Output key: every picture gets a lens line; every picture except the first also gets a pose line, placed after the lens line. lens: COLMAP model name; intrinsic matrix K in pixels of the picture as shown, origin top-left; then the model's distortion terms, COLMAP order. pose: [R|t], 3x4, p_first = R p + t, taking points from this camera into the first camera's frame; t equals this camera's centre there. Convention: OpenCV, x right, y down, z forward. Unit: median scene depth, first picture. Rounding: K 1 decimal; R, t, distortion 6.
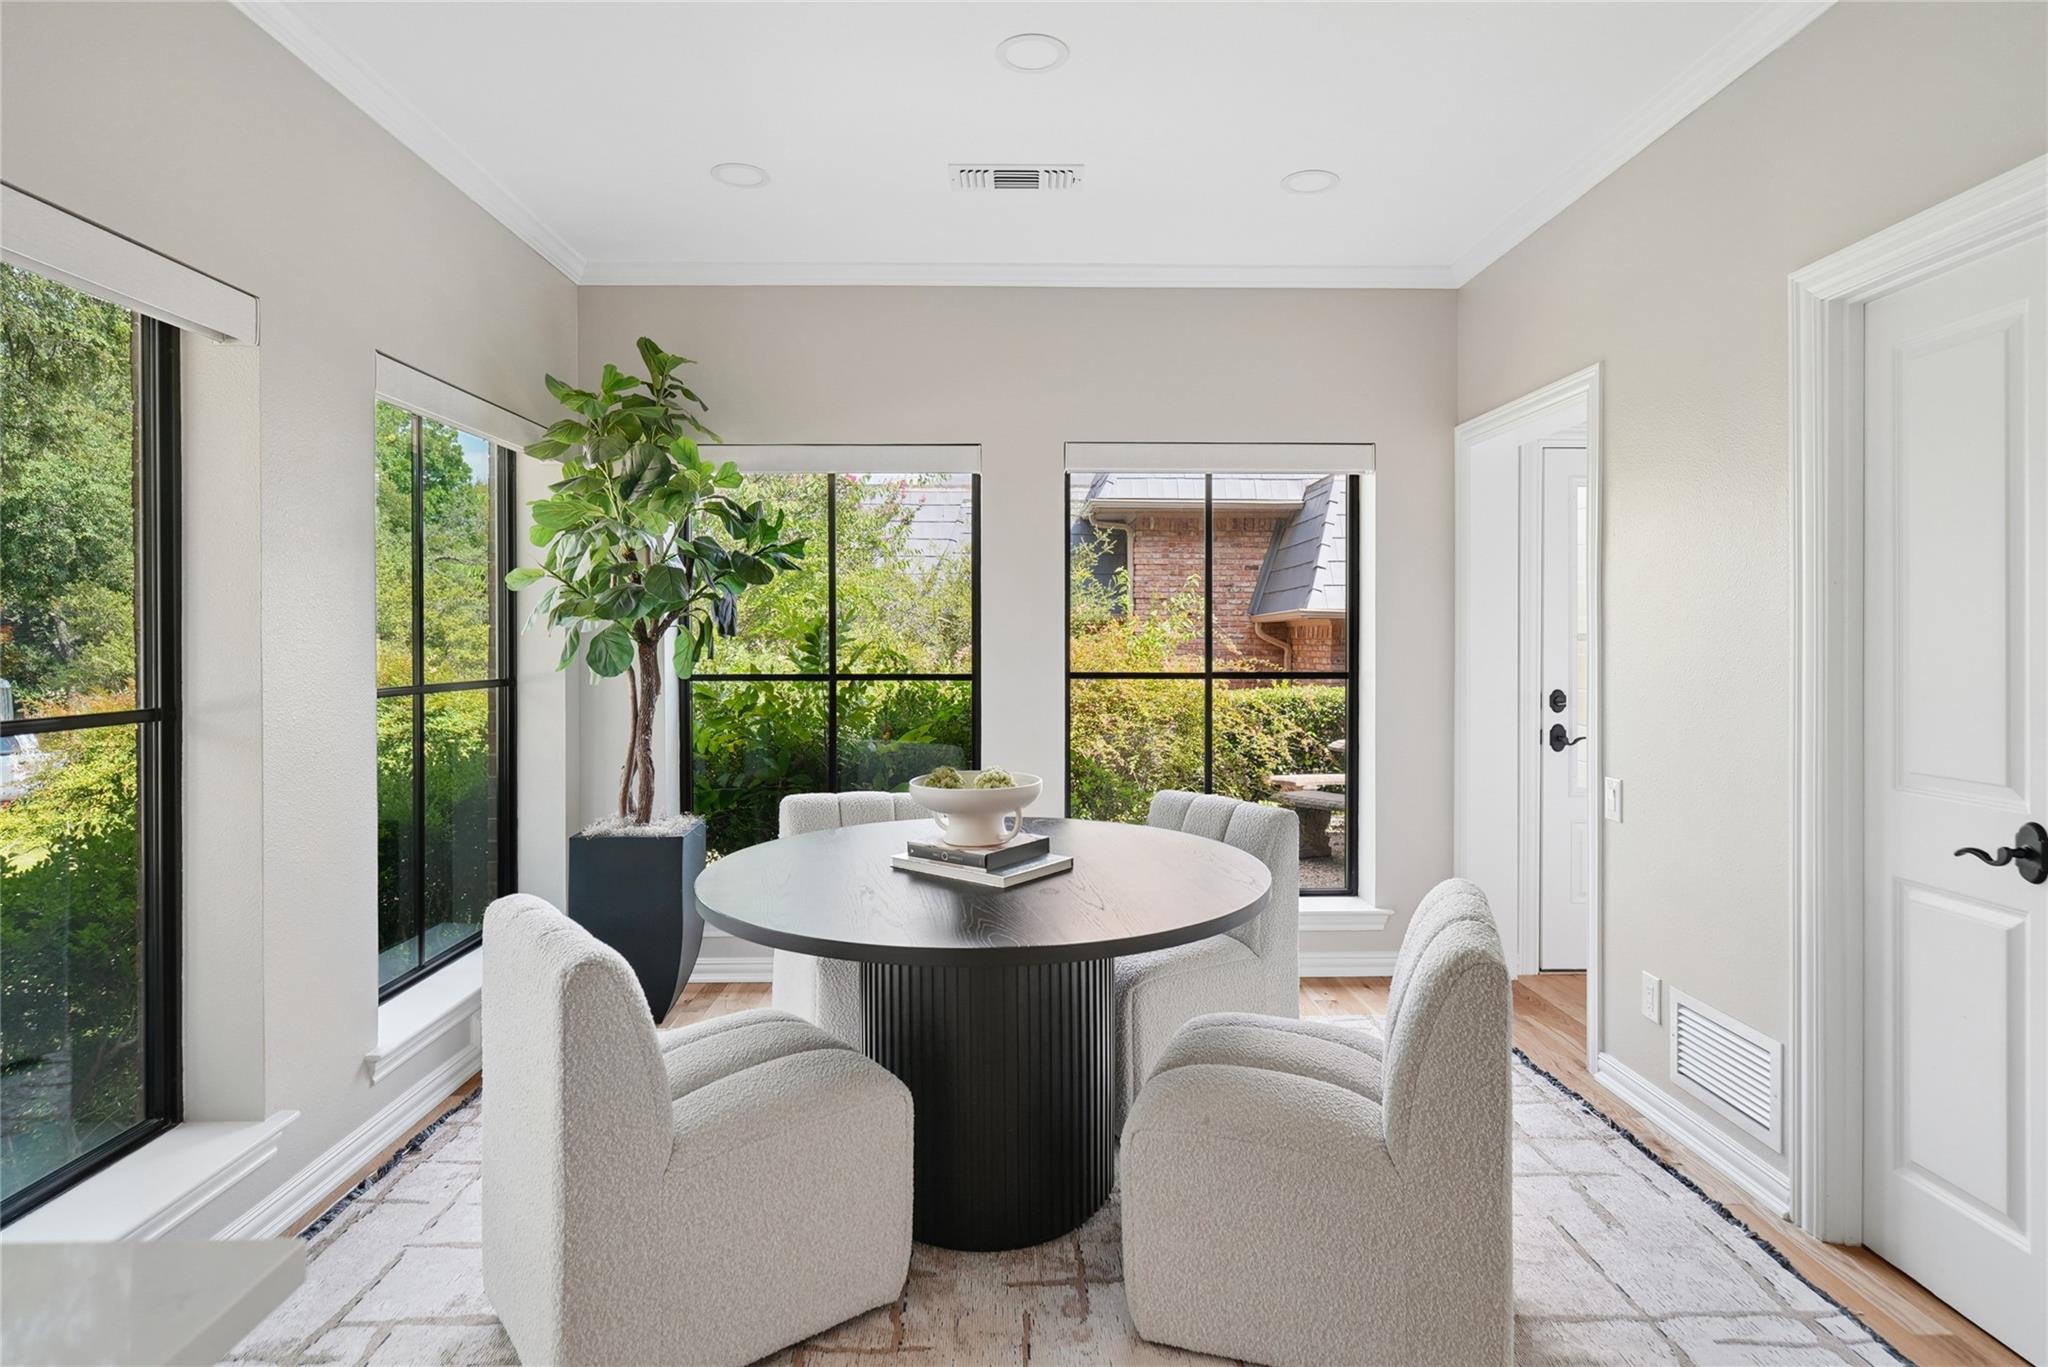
lens RADIAL K [[1079.2, 0, 1030.3], [0, 1079.2, 654.5], [0, 0, 1]] dist [0.001400, 0.000228]
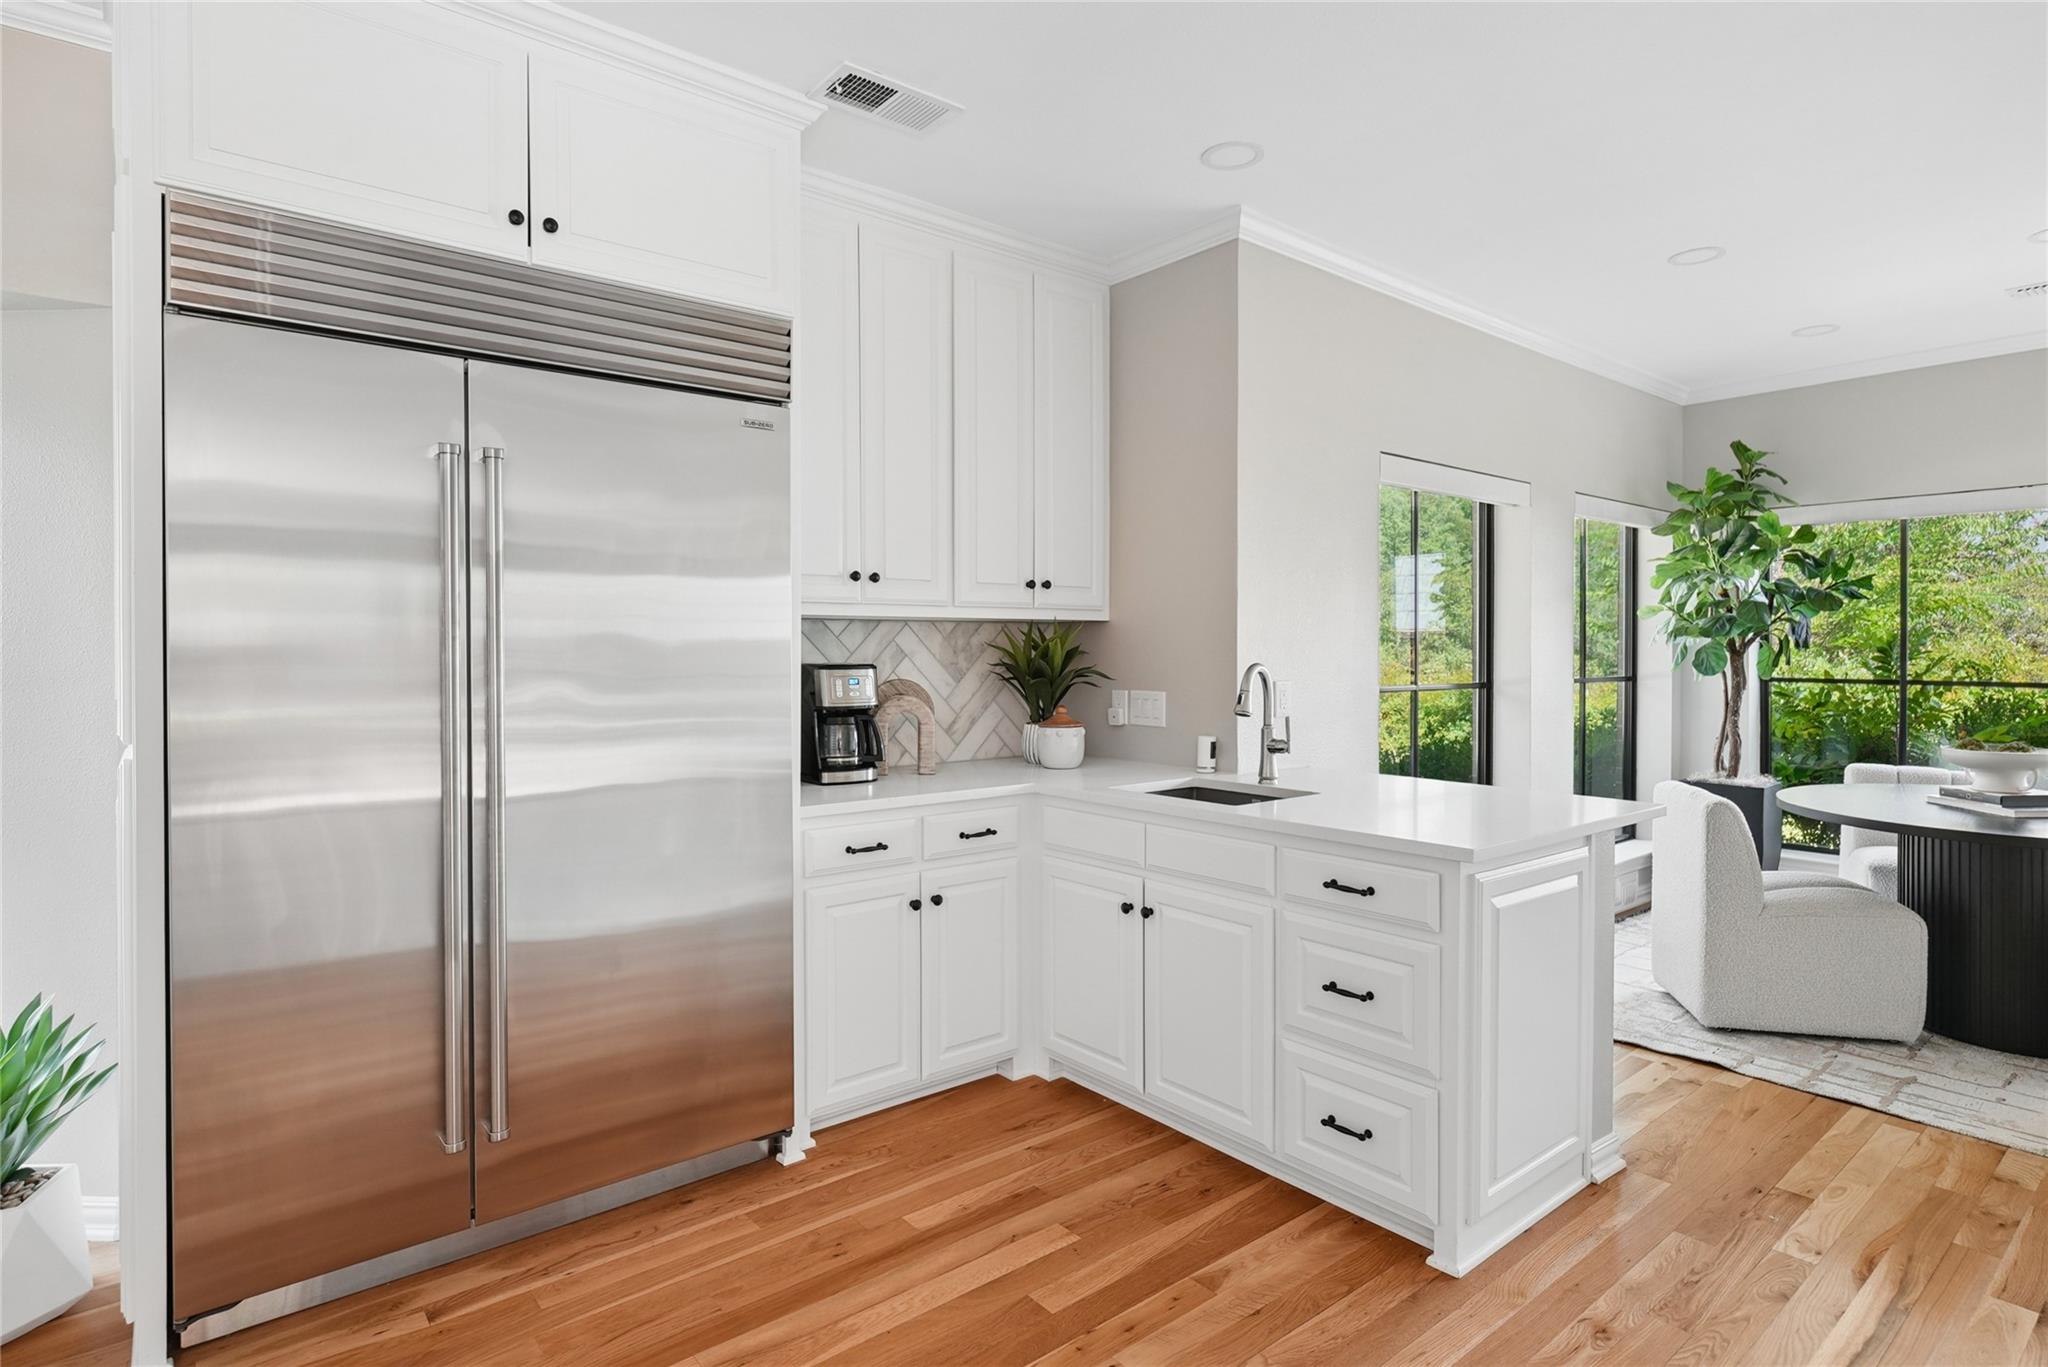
lens RADIAL K [[1079.2, 0, 1030.3], [0, 1079.2, 654.5], [0, 0, 1]] dist [0.001400, 0.000228]
pose [[0.621951, 0.005908, -0.783034, 0.188796], [-0.013082, 0.999910, -0.002846, 0.006889], [0.782947, 0.012013, 0.621972, -0.638165]]
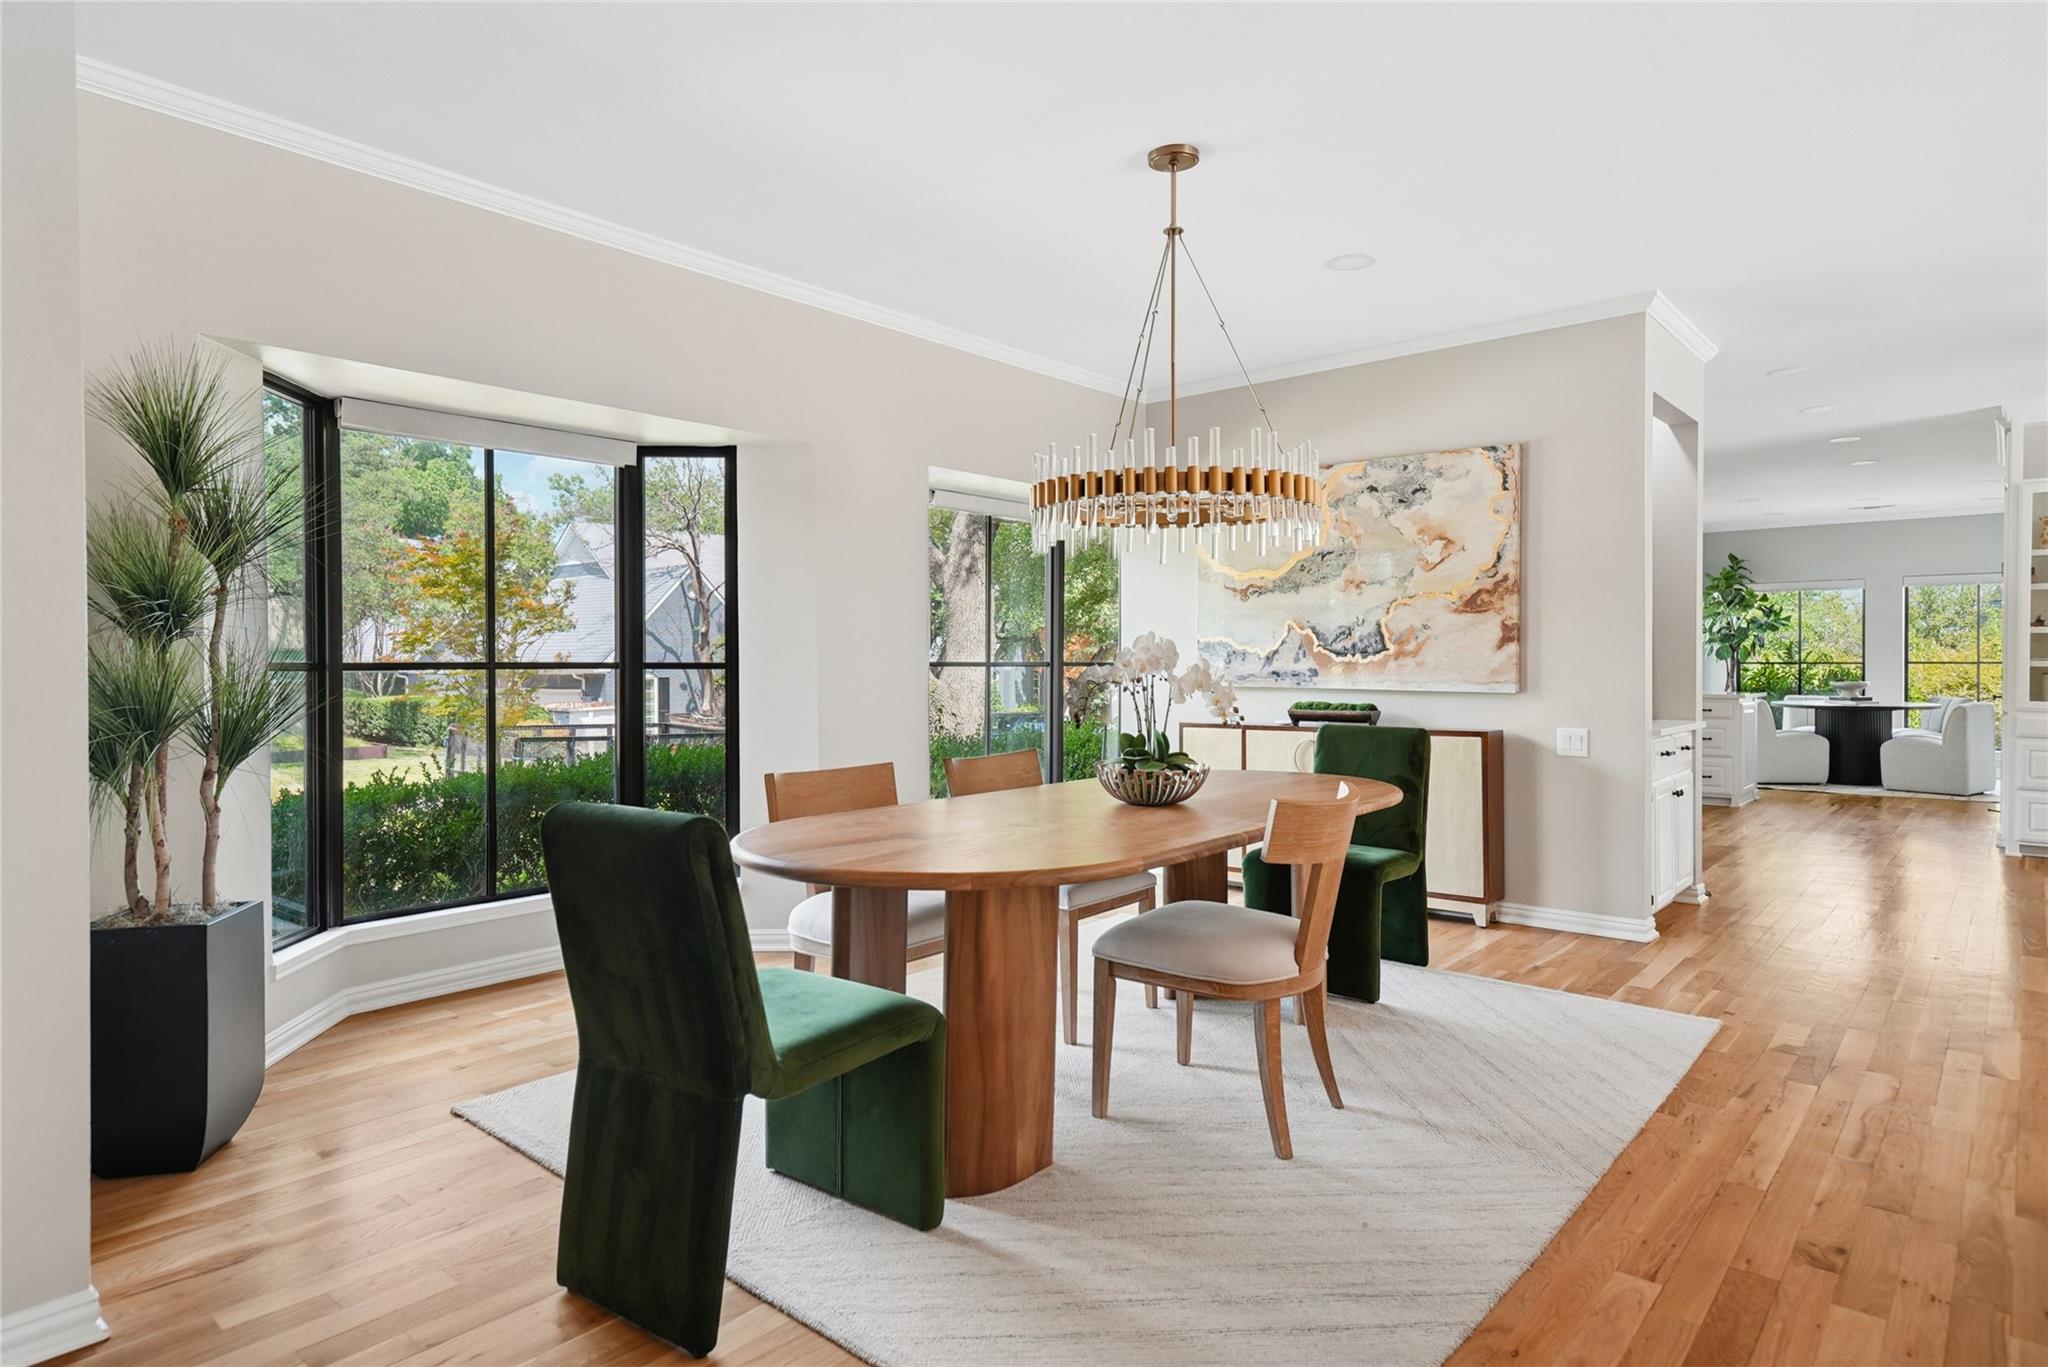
lens RADIAL K [[1136.6, 0, 1018.9], [0, 1136.6, 677.3], [0, 0, 1]] dist [0.006345, 0.000644]
pose [[0.733220, 0.005222, -0.679972, 0.392095], [-0.003263, 0.999986, 0.004162, 0.062431], [0.679984, -0.000833, 0.733226, -2.913825]]
